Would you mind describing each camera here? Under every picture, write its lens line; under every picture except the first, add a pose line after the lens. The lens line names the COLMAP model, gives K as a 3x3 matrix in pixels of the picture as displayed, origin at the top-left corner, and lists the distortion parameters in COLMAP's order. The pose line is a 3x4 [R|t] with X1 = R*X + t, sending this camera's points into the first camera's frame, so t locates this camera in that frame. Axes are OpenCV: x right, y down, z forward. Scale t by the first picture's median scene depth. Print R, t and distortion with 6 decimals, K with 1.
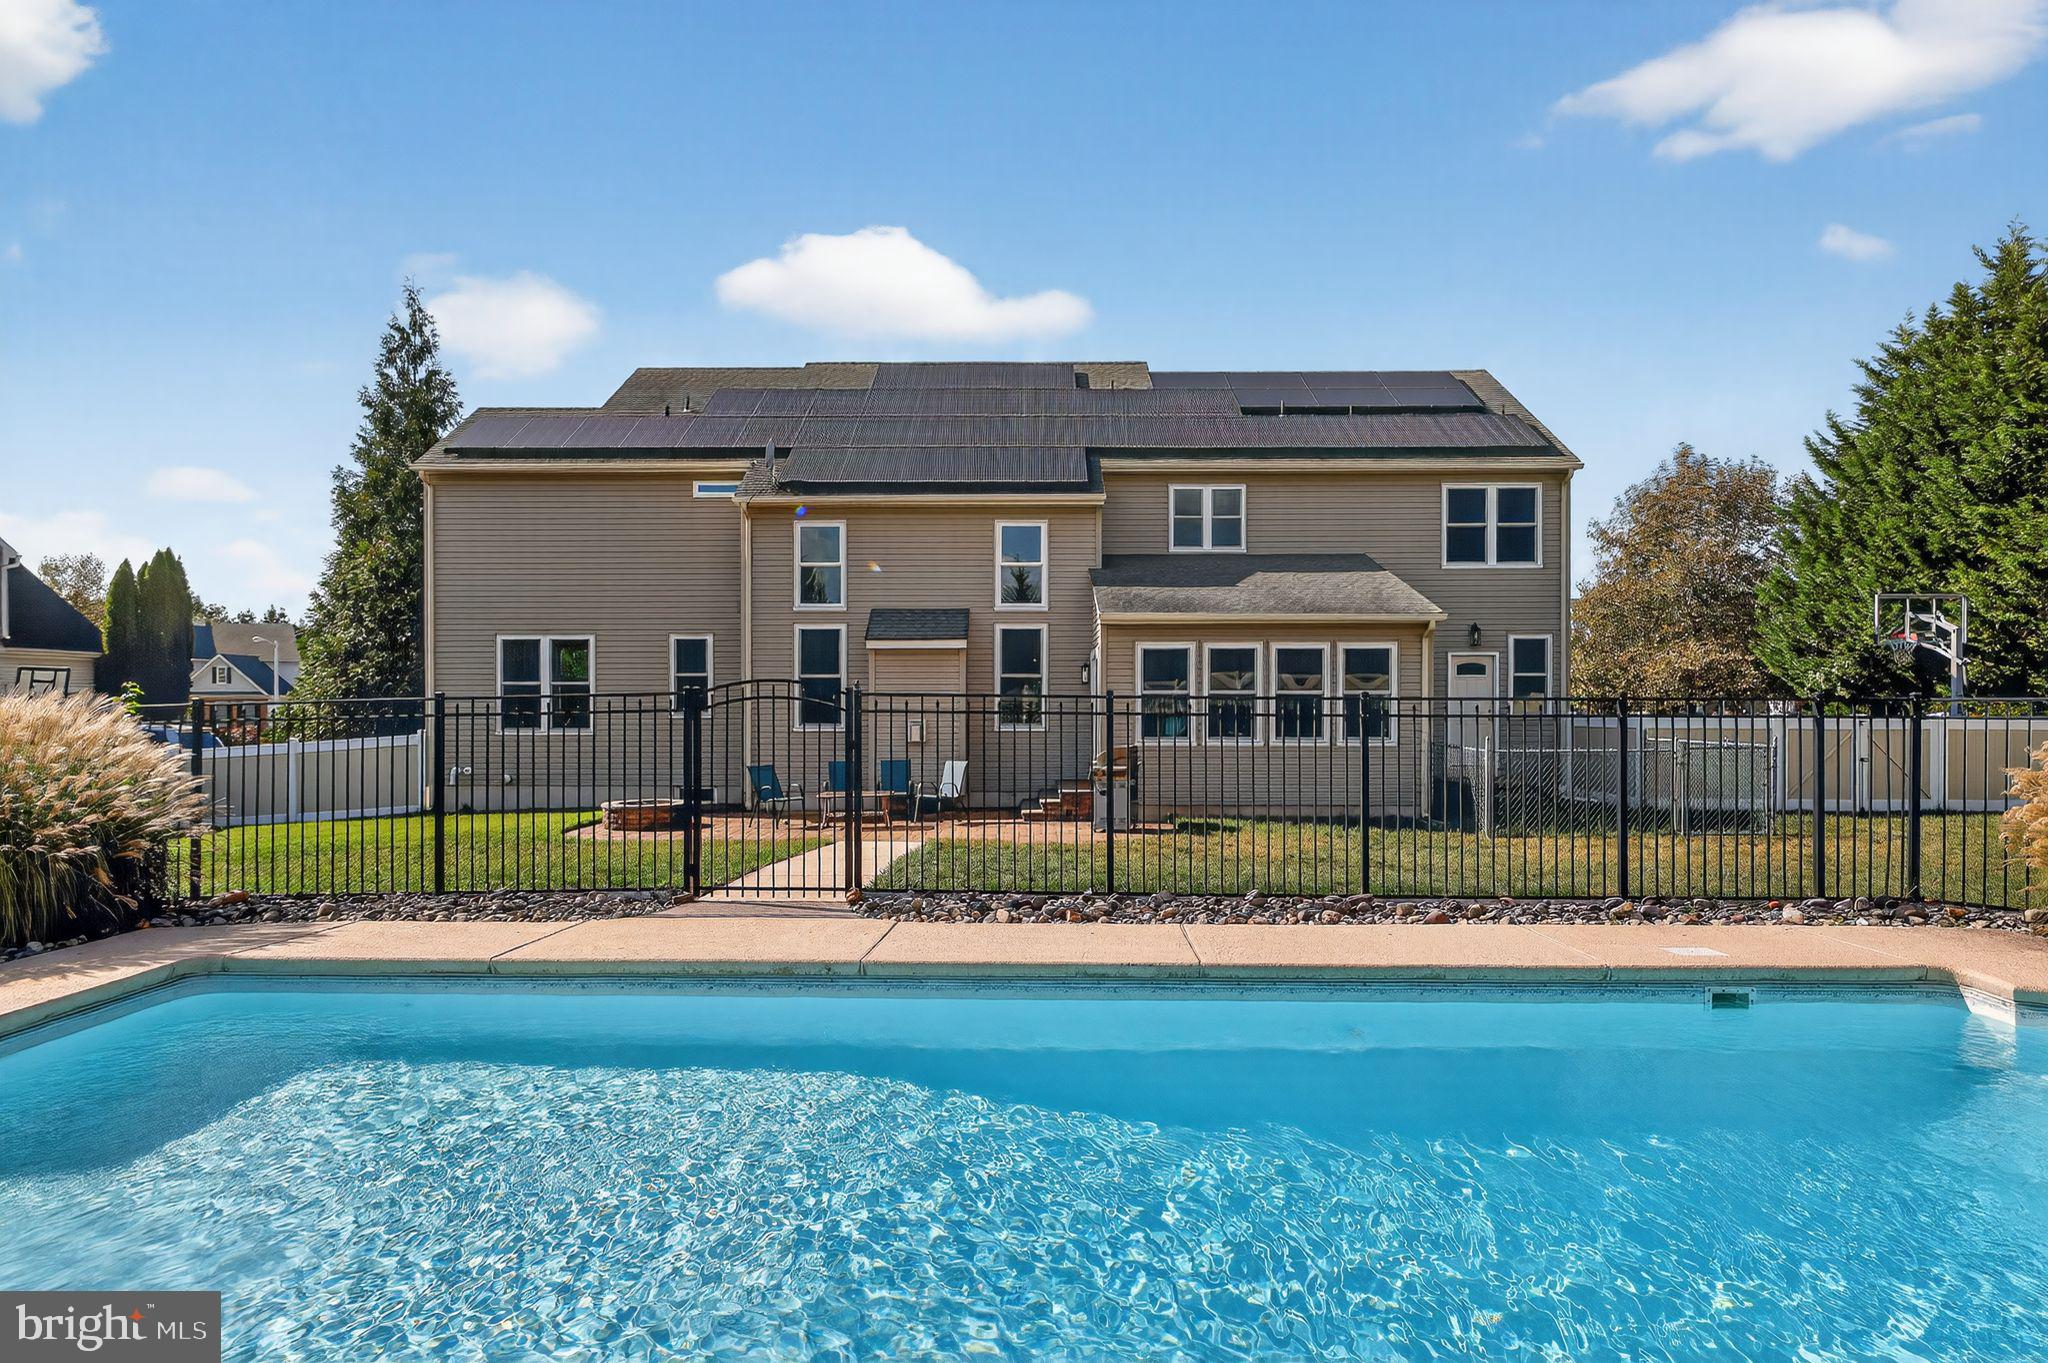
lens RADIAL K [[1165.3, 0, 1039.6], [0, 1165.3, 701.0], [0, 0, 1]] dist [-0.004272, -0.003255]
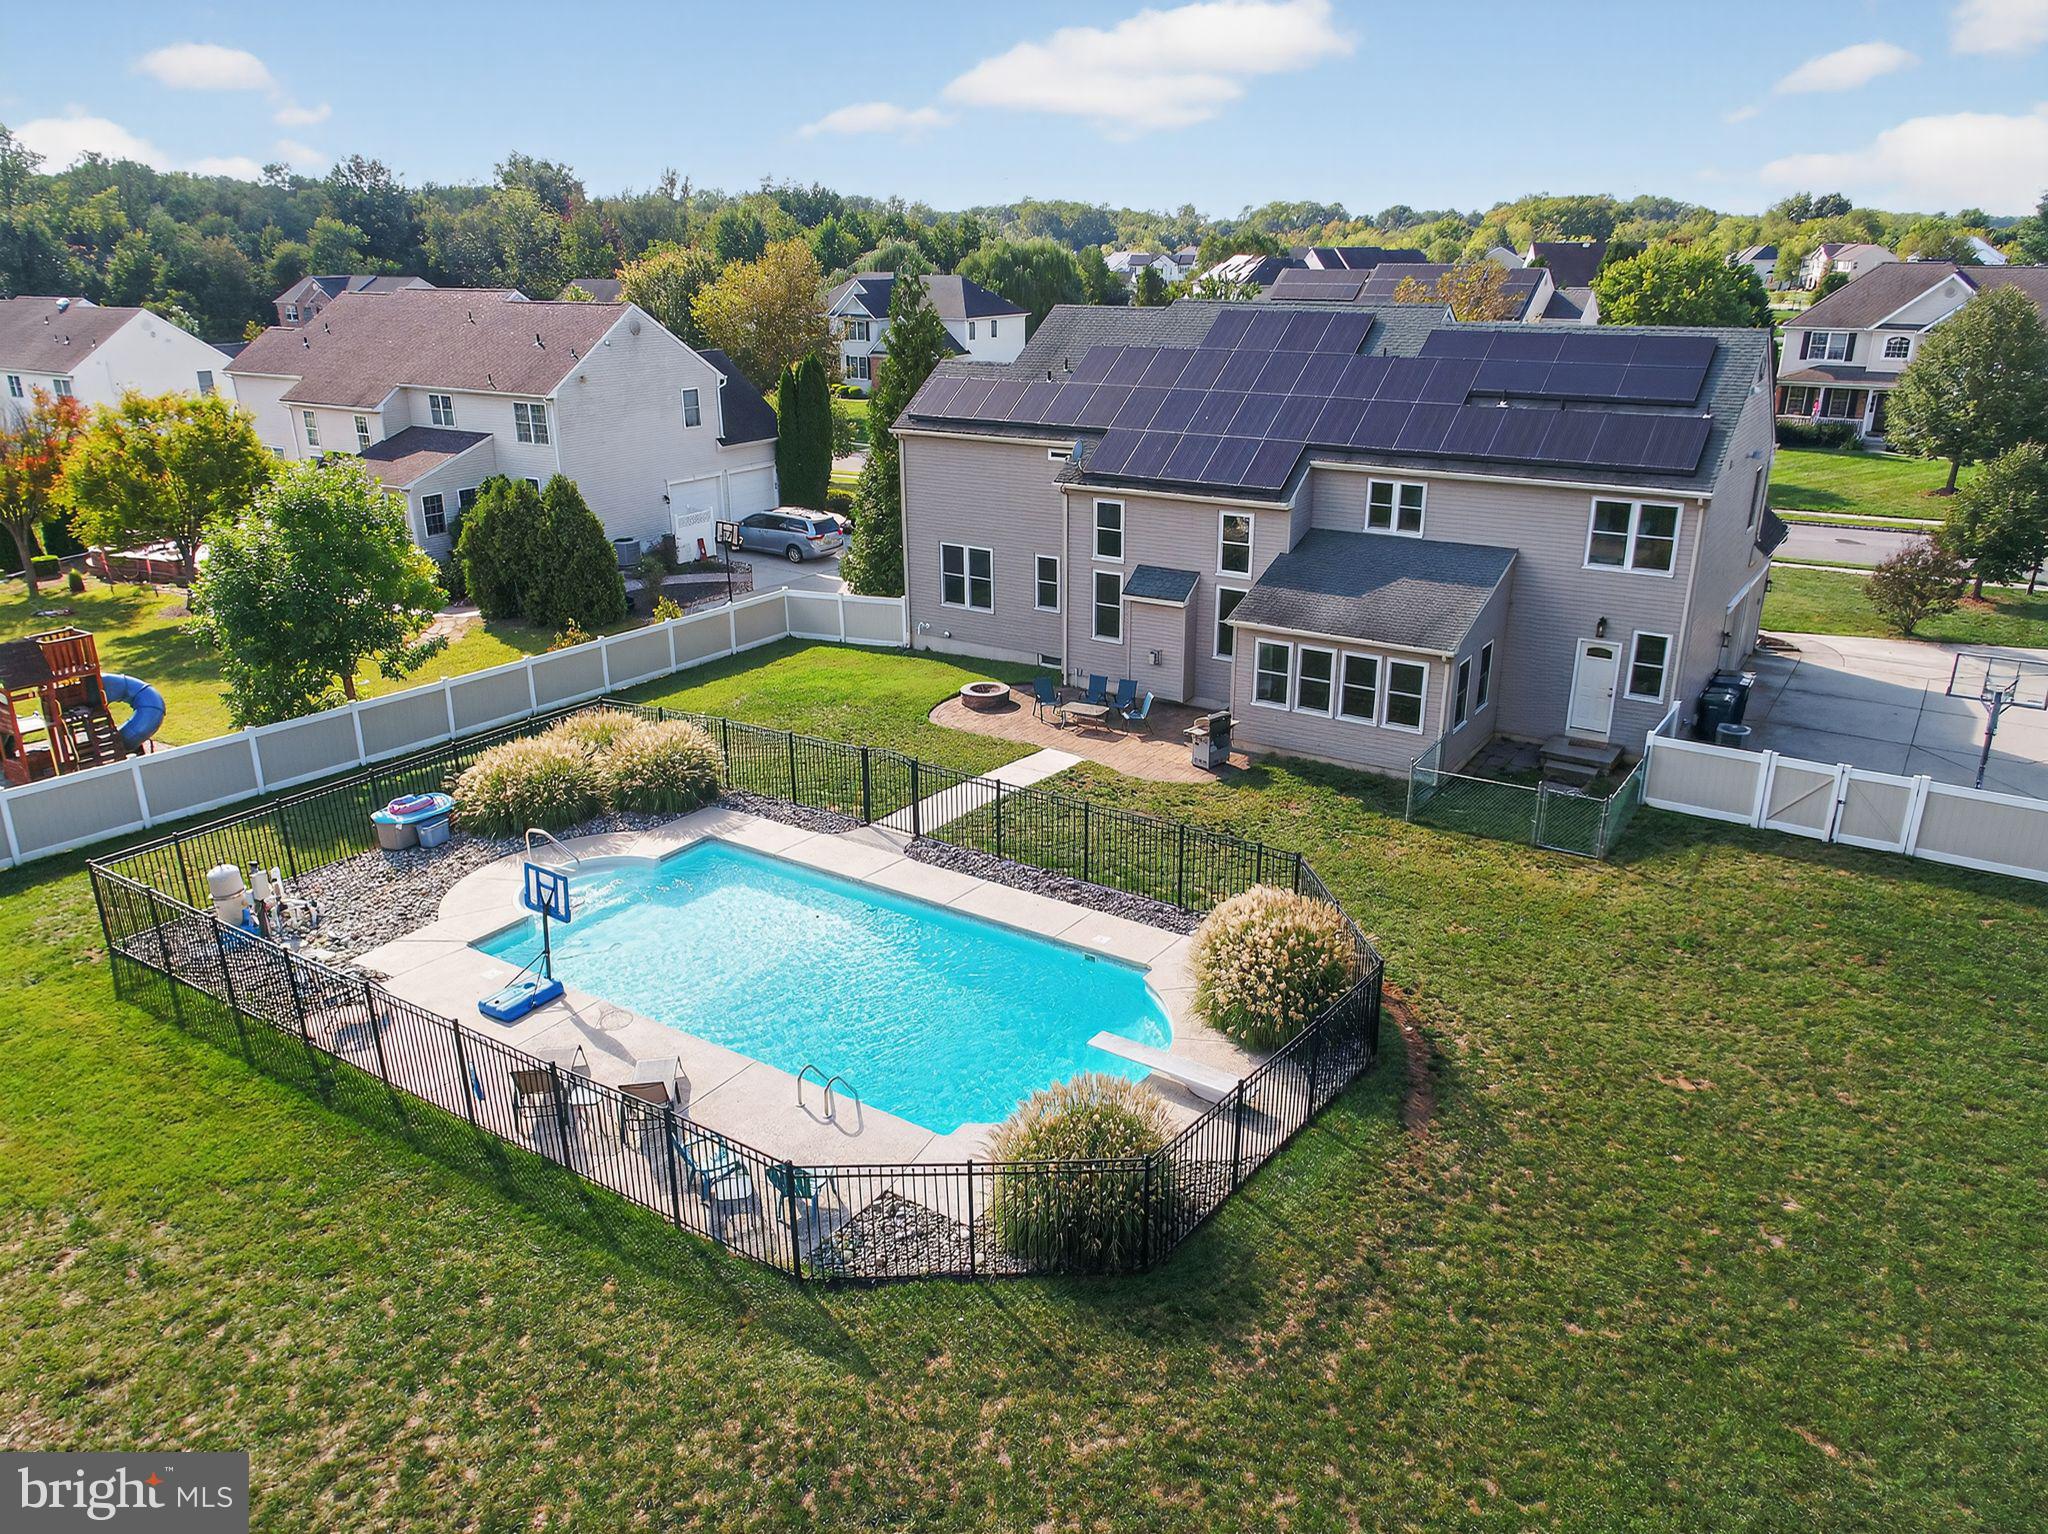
lens RADIAL K [[1412.1, 0, 1043.0], [0, 1412.1, 777.8], [0, 0, 1]] dist [0.002474, -0.002423]
pose [[0.844563, 0.186762, -0.501829, 0.643026], [0.003507, 0.935251, 0.353967, -0.425049], [0.535444, -0.300708, 0.789224, -0.492509]]
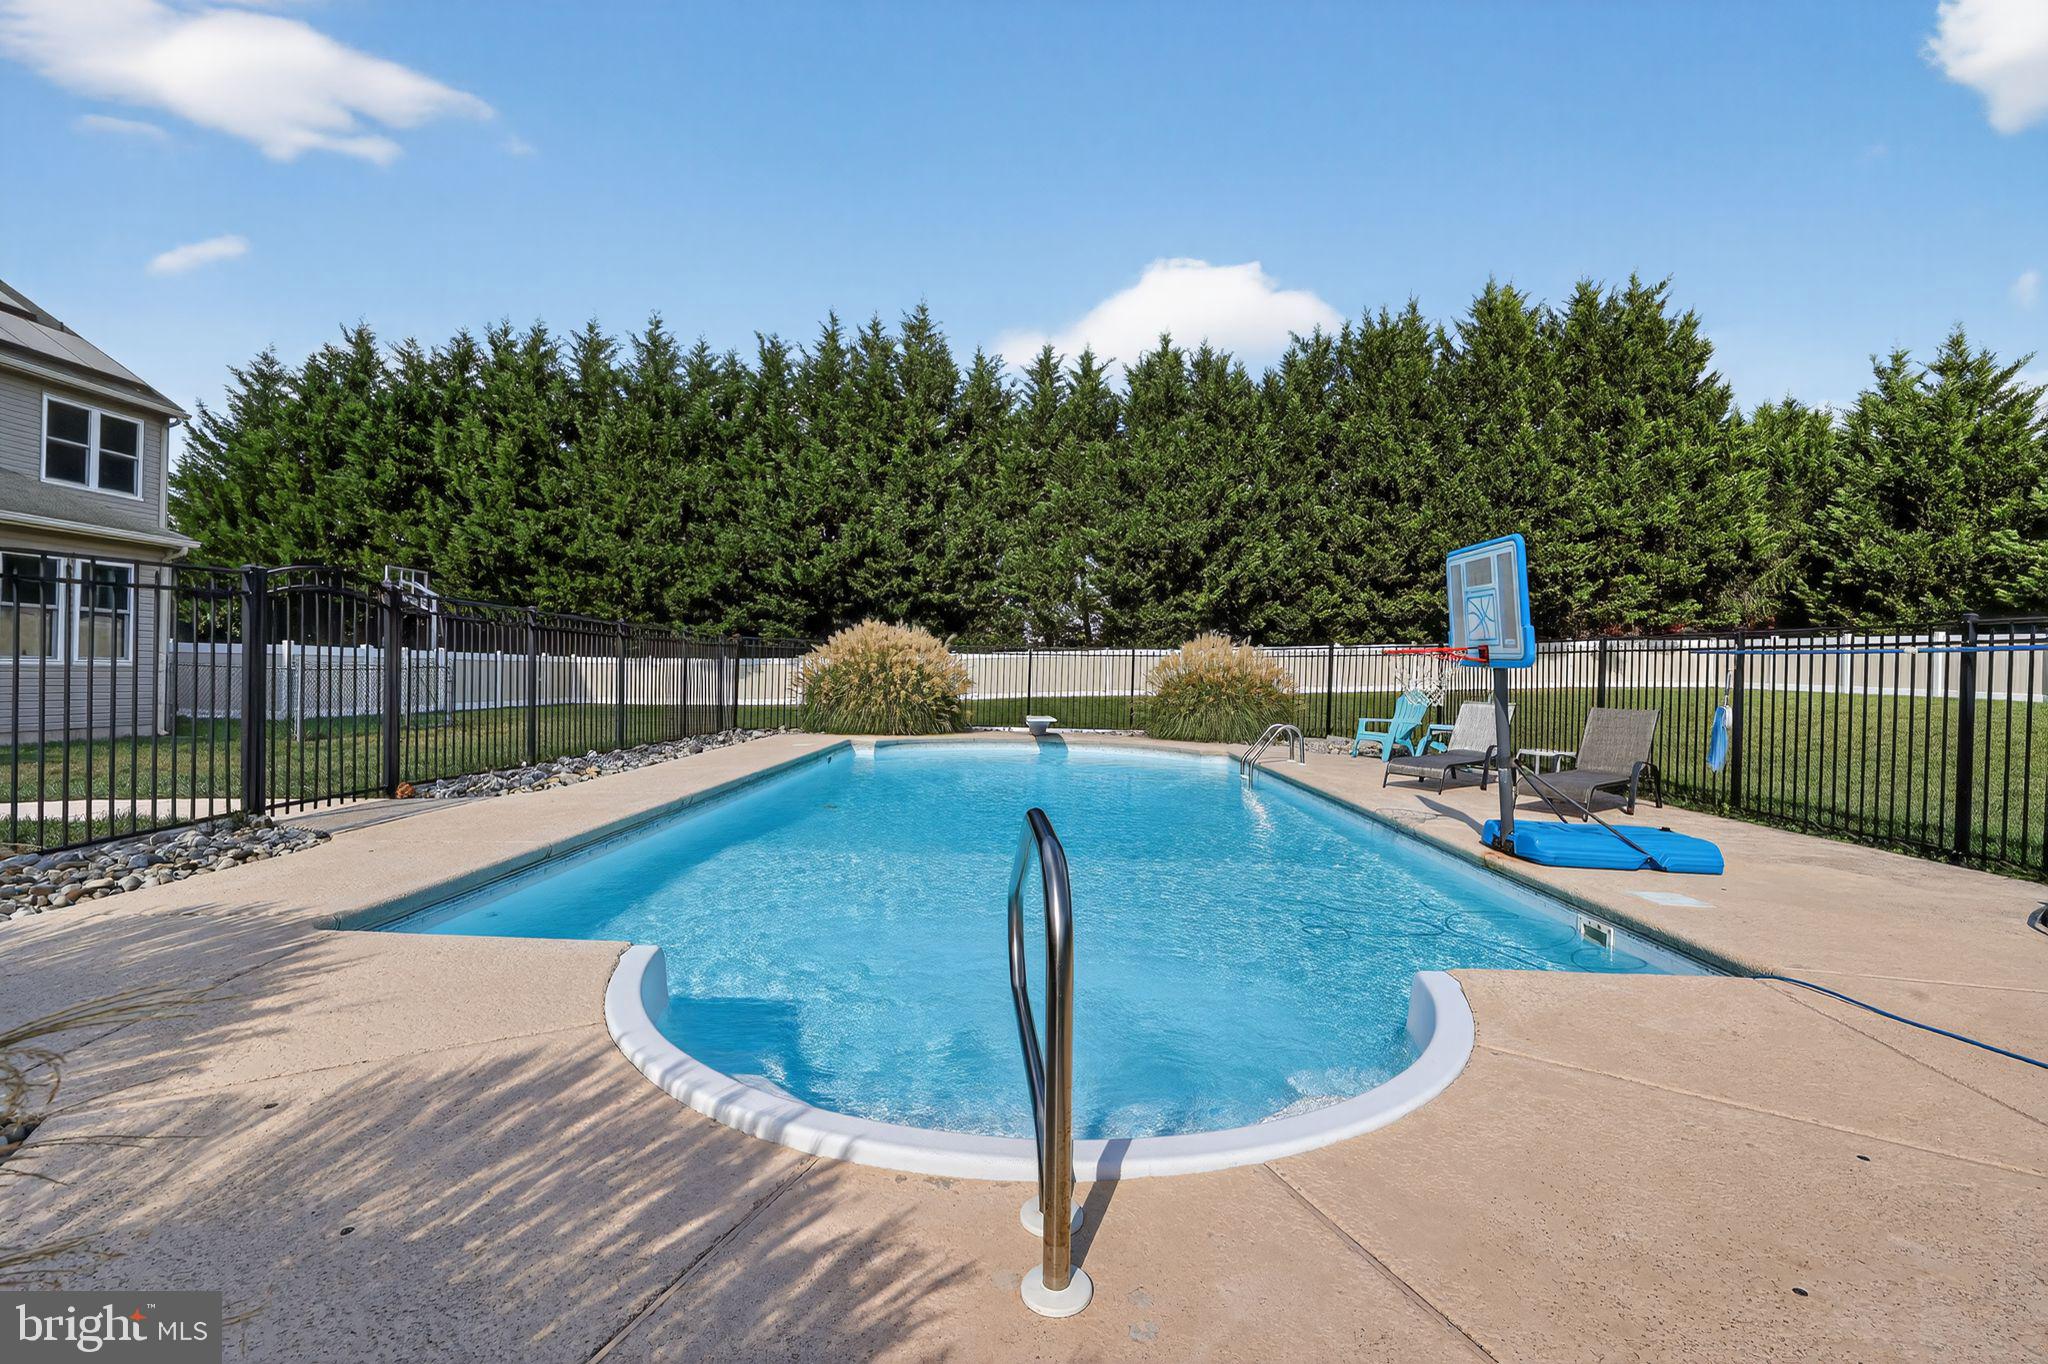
lens RADIAL K [[901.5, 0, 1015.1], [0, 901.5, 675.5], [0, 0, 1]] dist [-0.007766, 0.003036]
pose [[-0.013473, -0.004698, 0.999898, -0.395873], [-0.029984, 0.999541, 0.004293, 0.016743], [-0.999460, -0.029923, -0.013607, 0.212272]]
